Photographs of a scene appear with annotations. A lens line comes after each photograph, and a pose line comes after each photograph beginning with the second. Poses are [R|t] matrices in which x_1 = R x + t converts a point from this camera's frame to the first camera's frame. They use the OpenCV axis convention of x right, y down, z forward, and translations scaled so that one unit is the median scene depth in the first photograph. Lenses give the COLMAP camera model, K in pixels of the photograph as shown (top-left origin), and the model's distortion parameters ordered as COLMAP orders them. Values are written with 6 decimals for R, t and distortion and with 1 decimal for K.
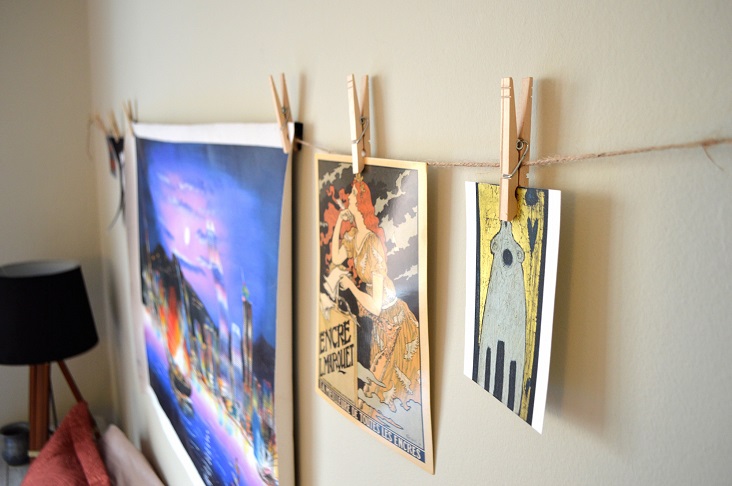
lens RADIAL K [[626.9, 0, 366.0], [0, 626.9, 243.0], [0, 0, 1]] dist [-0.084182, -0.000038]
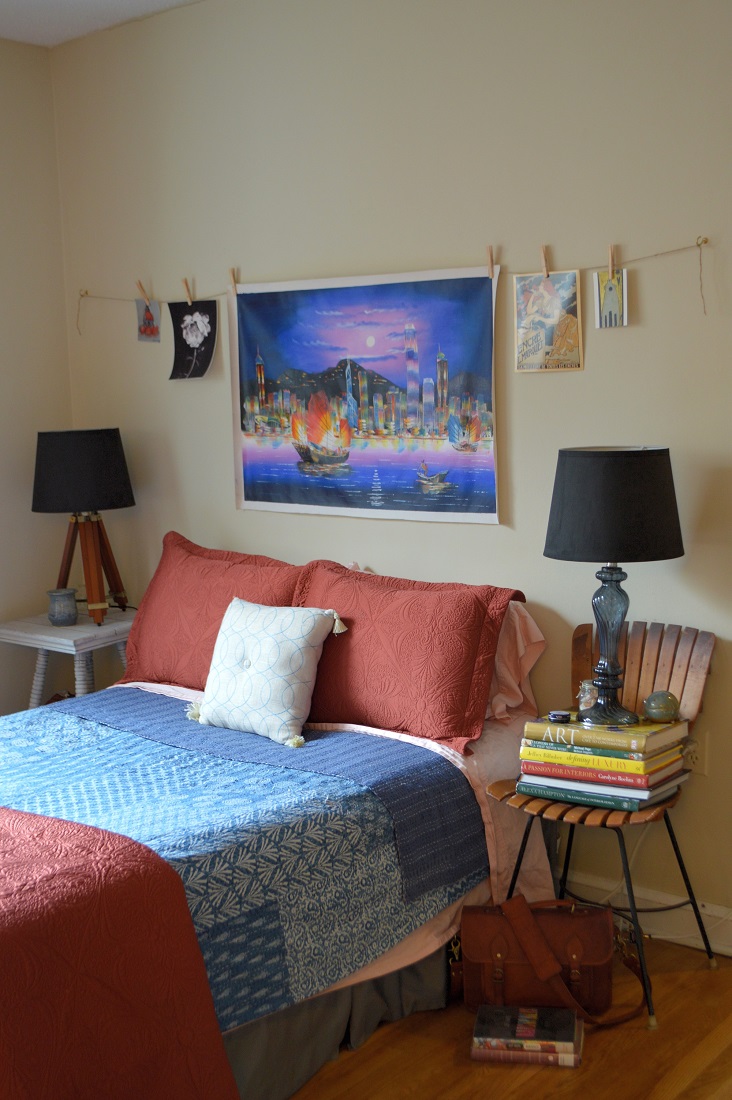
lens RADIAL K [[1399.1, 0, 366.0], [0, 1399.1, 550.0], [0, 0, 1]] dist [-0.005870, -0.013012]
pose [[0.929715, -0.081395, 0.359171, -2.235615], [0.102963, 0.993827, -0.041300, 0.923496], [-0.353593, 0.075378, 0.932357, -3.256435]]
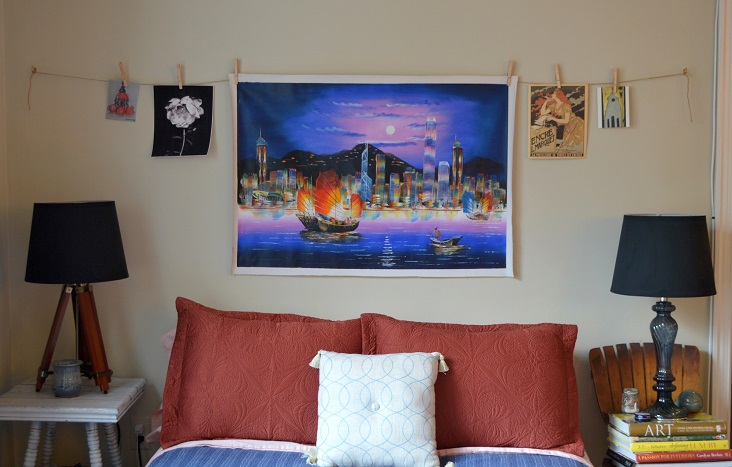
lens RADIAL K [[1065.9, 0, 366.0], [0, 1065.9, 233.5], [0, 0, 1]] dist [-0.005875, -0.002343]
pose [[0.514614, -0.058780, 0.855405, -4.359773], [0.159510, 0.986795, -0.028152, 0.533970], [-0.842454, 0.150933, 0.517194, -0.893218]]
